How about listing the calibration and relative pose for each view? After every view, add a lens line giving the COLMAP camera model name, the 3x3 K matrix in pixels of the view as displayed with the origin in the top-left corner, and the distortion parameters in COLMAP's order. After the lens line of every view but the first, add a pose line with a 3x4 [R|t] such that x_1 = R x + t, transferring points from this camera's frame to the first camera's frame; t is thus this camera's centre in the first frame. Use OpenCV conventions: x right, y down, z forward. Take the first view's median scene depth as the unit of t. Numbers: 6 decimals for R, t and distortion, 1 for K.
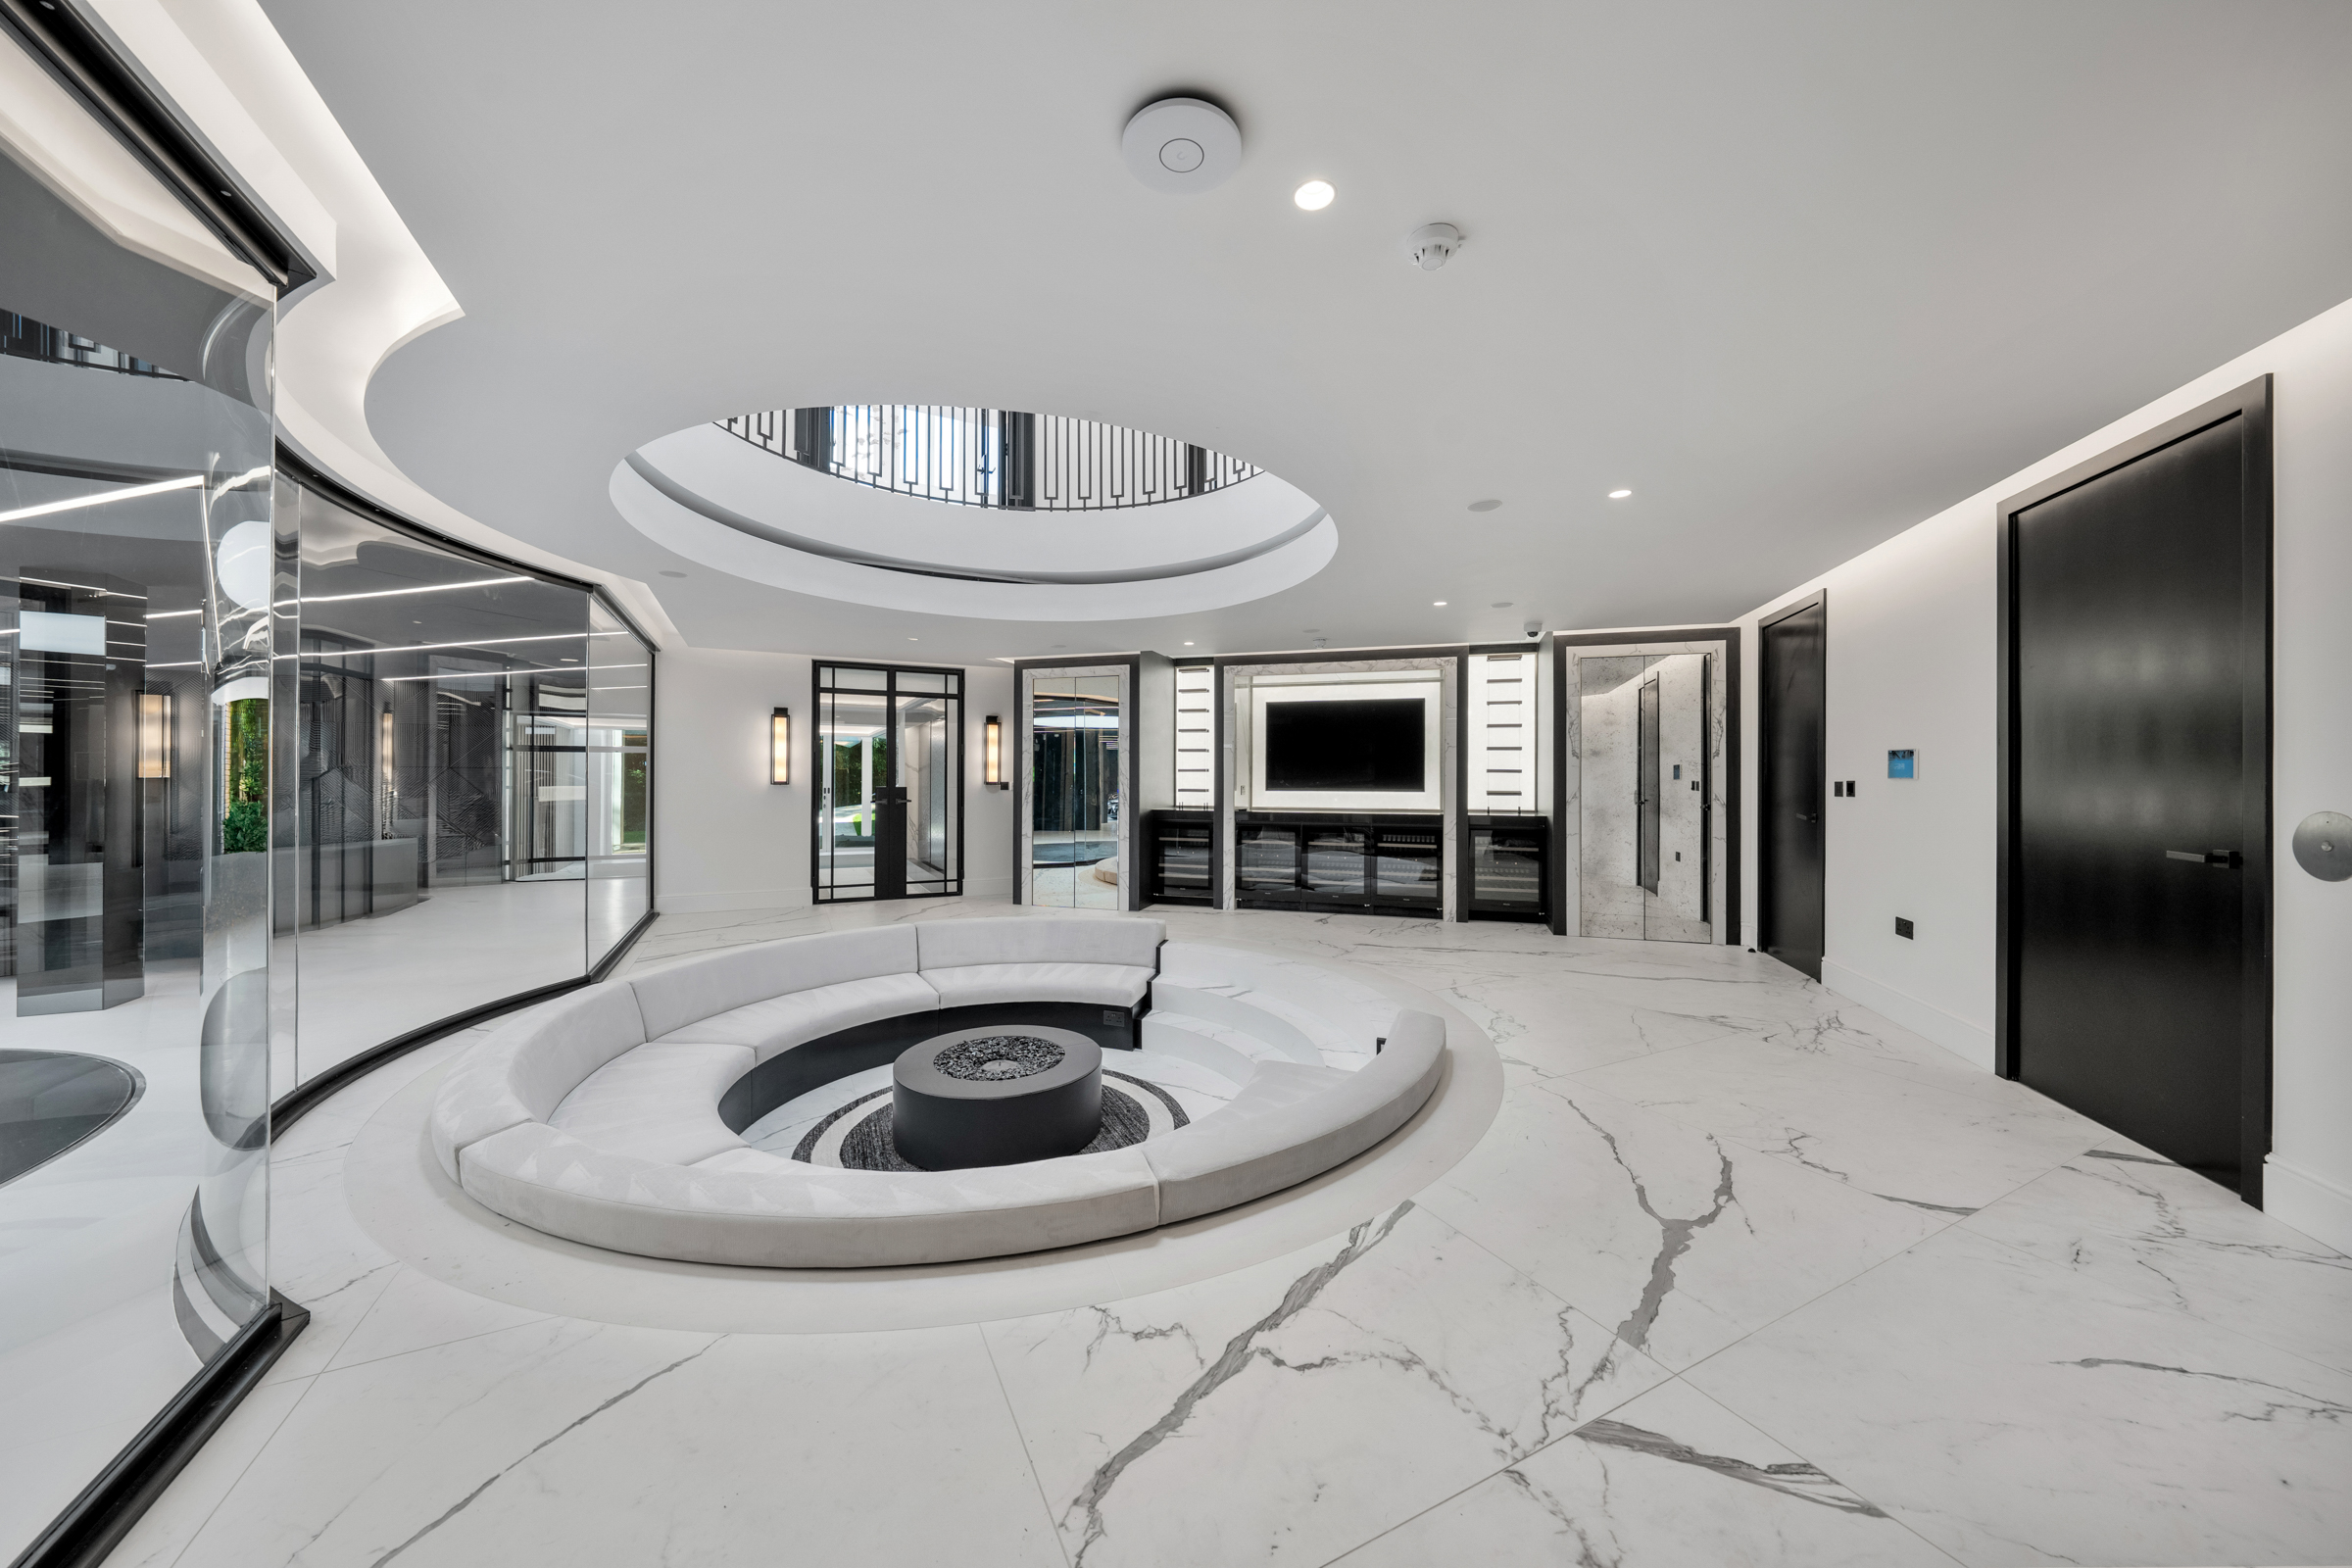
lens RADIAL K [[803.4, 0, 1180.2], [0, 803.4, 778.1], [0, 0, 1]] dist [-0.000230, -0.000100]
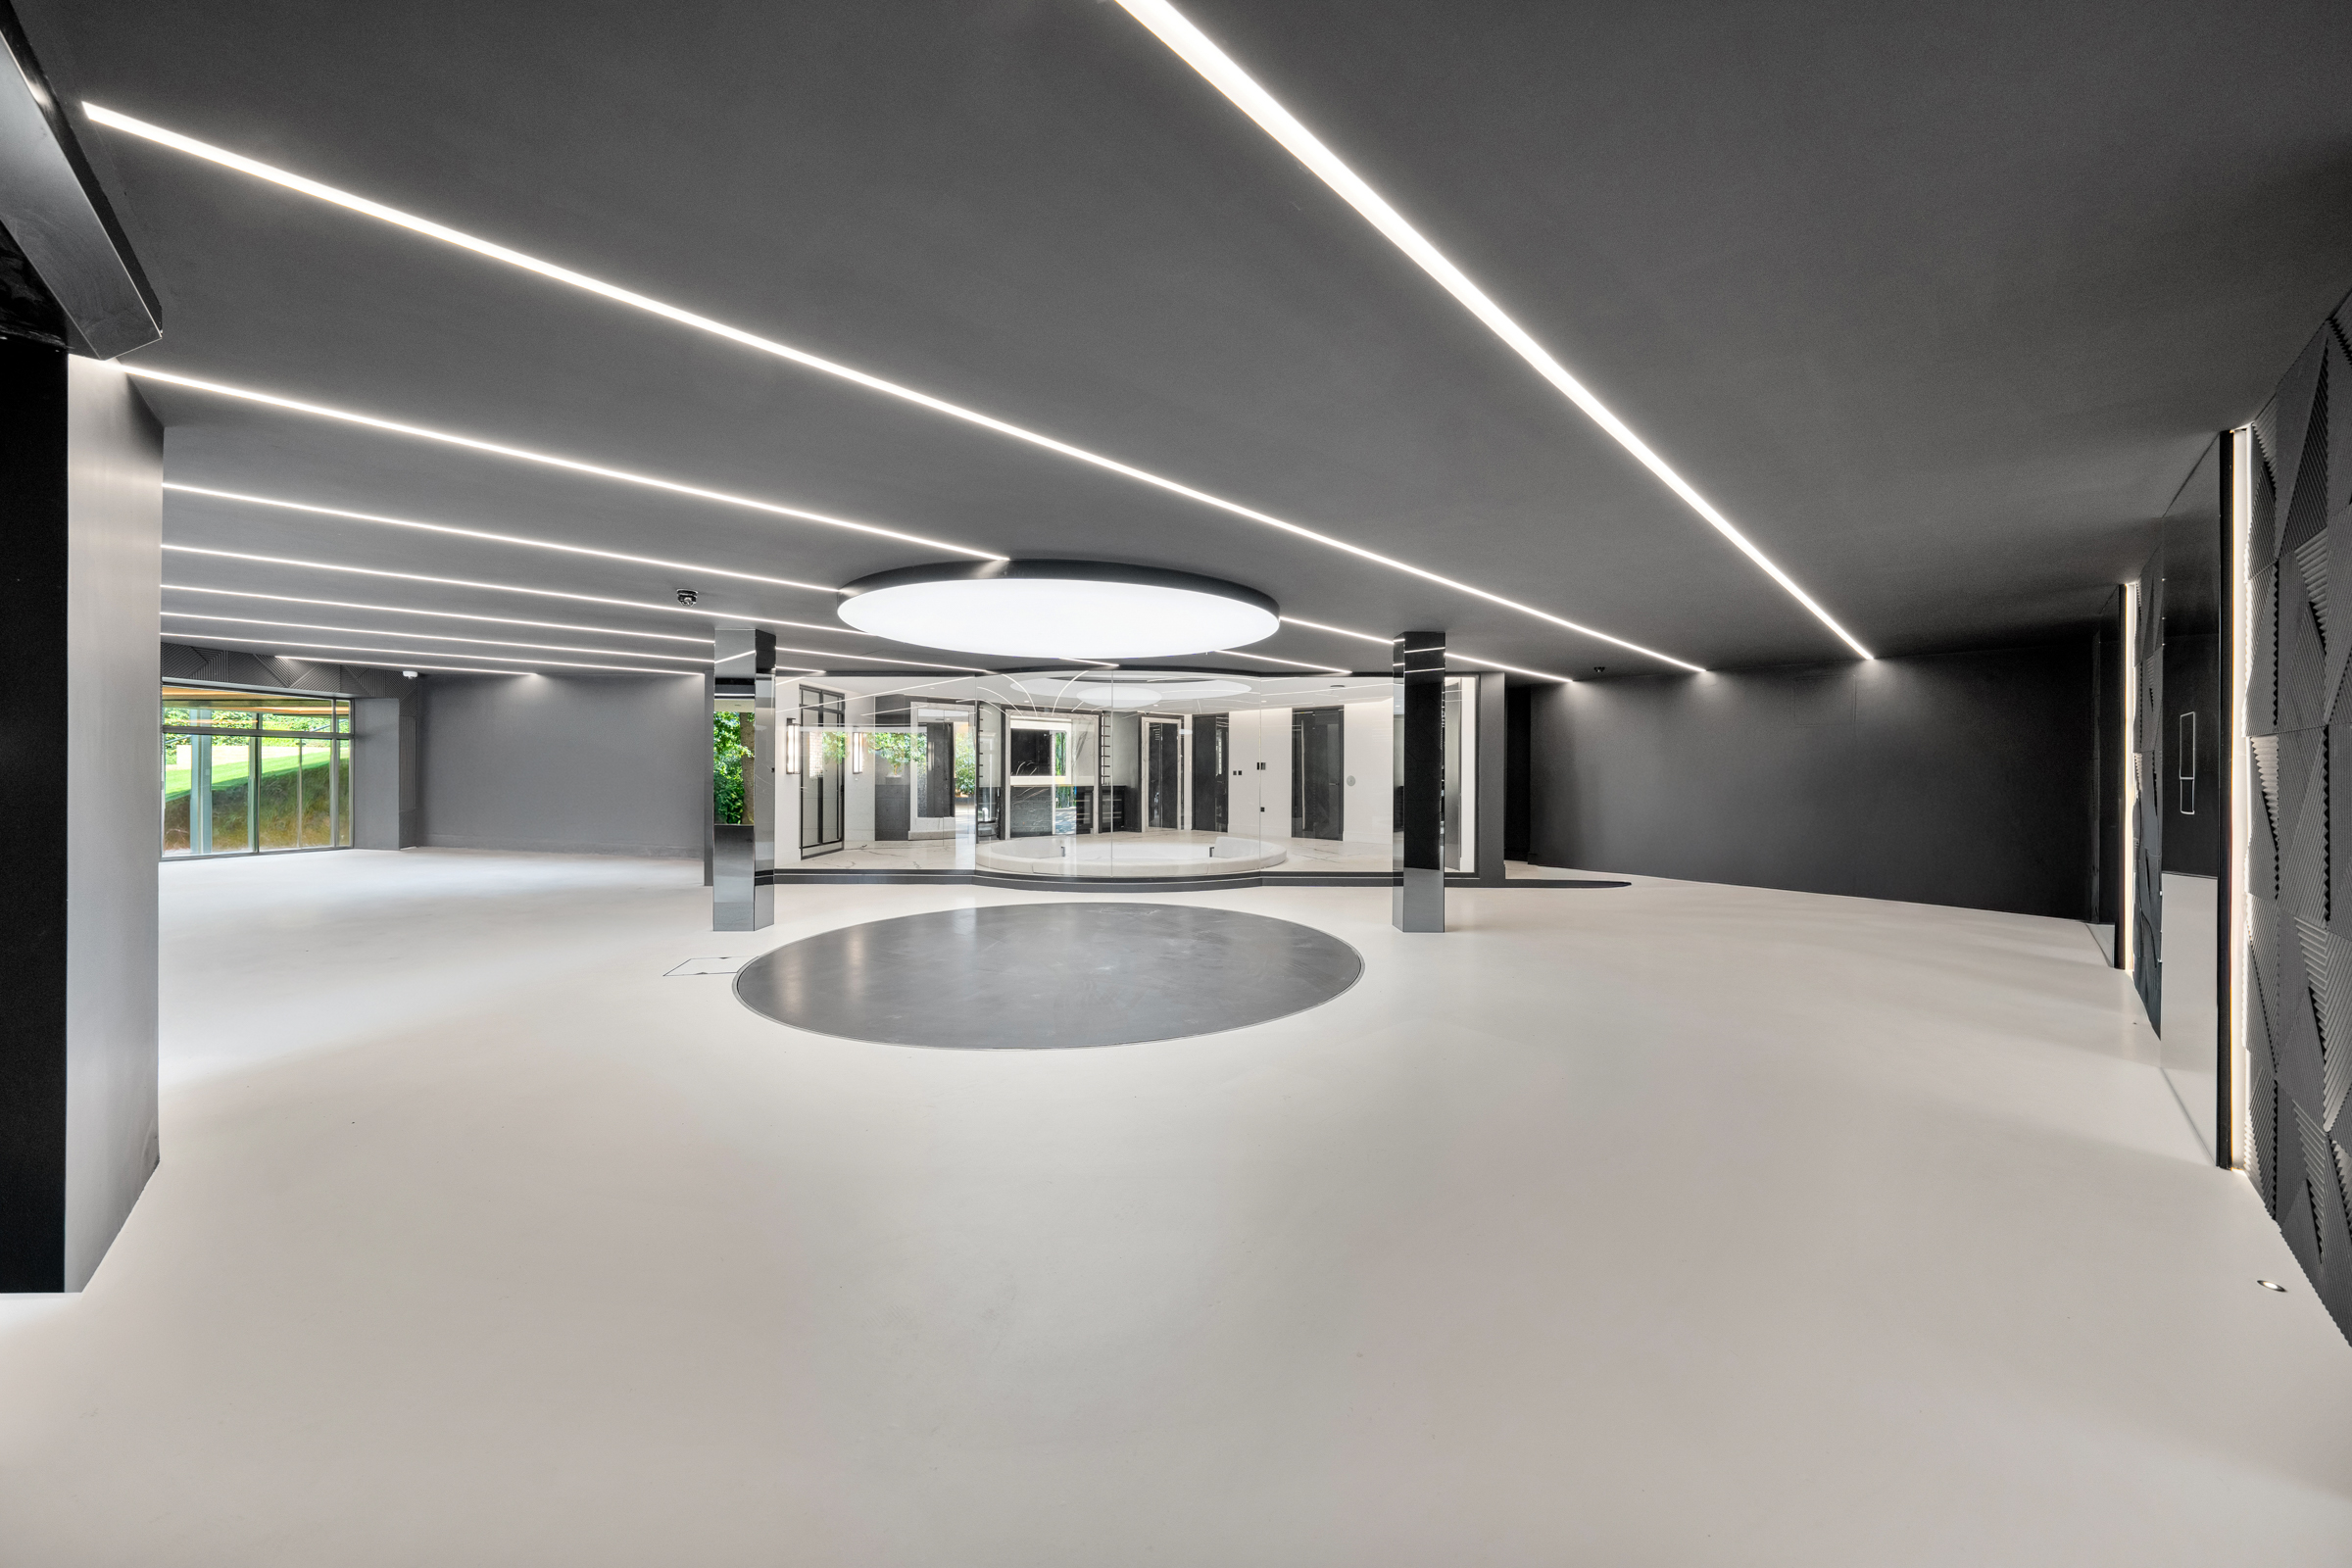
lens RADIAL K [[803.4, 0, 1180.2], [0, 803.4, 778.1], [0, 0, 1]] dist [-0.000230, -0.000100]
pose [[0.495598, -0.009363, 0.868501, -1.491025], [-0.007455, 0.999859, 0.015033, -0.009356], [-0.868520, -0.013925, 0.495459, -0.312855]]
